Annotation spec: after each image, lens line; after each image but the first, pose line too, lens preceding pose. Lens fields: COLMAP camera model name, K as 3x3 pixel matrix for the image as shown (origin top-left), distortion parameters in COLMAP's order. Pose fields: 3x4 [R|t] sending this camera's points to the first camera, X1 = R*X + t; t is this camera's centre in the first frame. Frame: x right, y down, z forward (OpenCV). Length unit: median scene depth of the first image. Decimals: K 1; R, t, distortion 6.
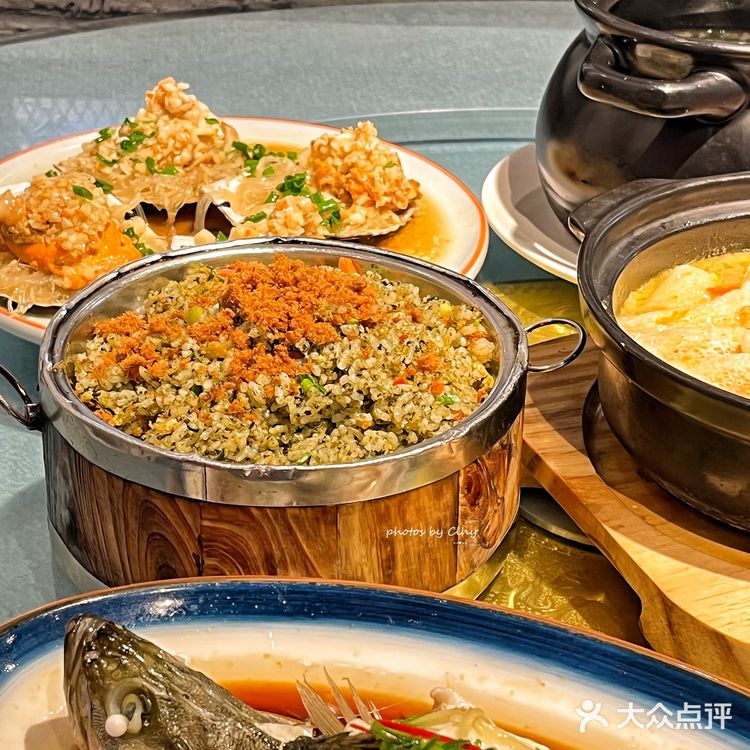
lens RADIAL K [[1781.9, 0, 366.4], [0, 1781.9, 358.9], [0, 0, 1]] dist [0.195674, 0.000000]
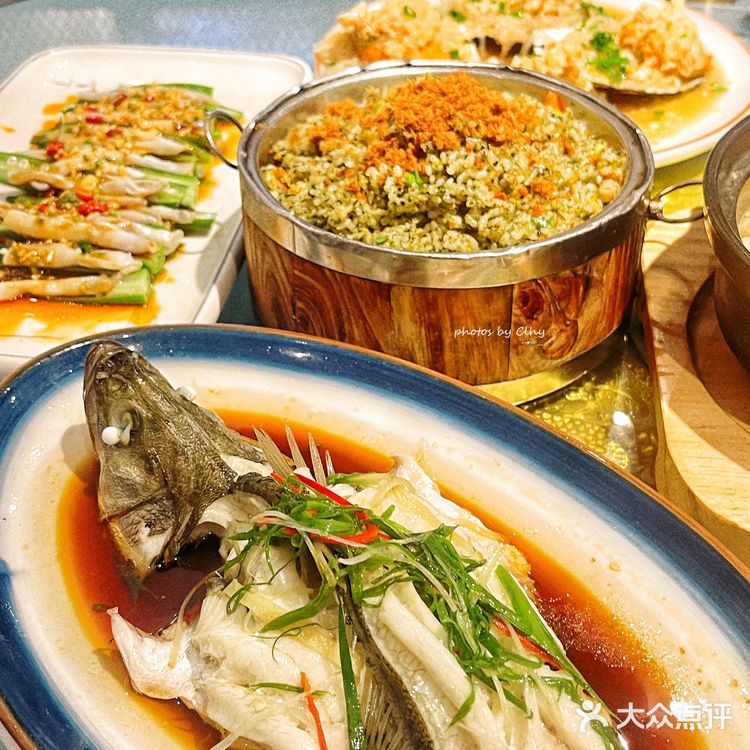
lens RADIAL K [[1127.7, 0, 357.8], [0, 1127.7, 364.9], [0, 0, 1]] dist [0.067374, 0.000000]
pose [[0.875581, 0.279708, -0.393854, 0.238986], [-0.214020, 0.955542, 0.202820, -0.011071], [0.433075, -0.093293, 0.896517, 0.291065]]
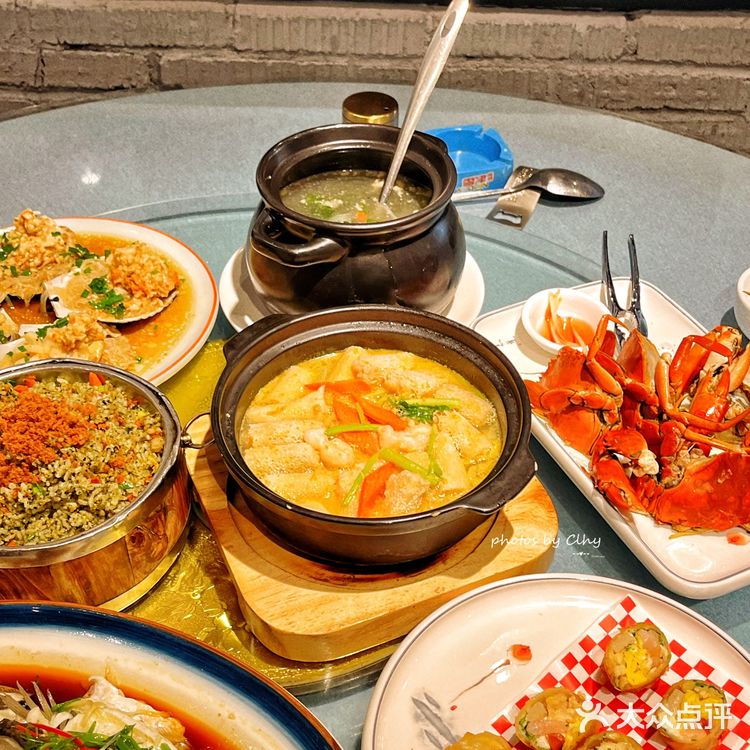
lens RADIAL K [[1154.9, 0, 389.3], [0, 1154.9, 355.9], [0, 0, 1]] dist [0.049501, 0.000000]
pose [[0.999410, -0.023706, 0.024872, 0.269458], [0.018954, 0.984140, 0.176381, -0.289573], [-0.028659, -0.175805, 0.984008, -0.111171]]
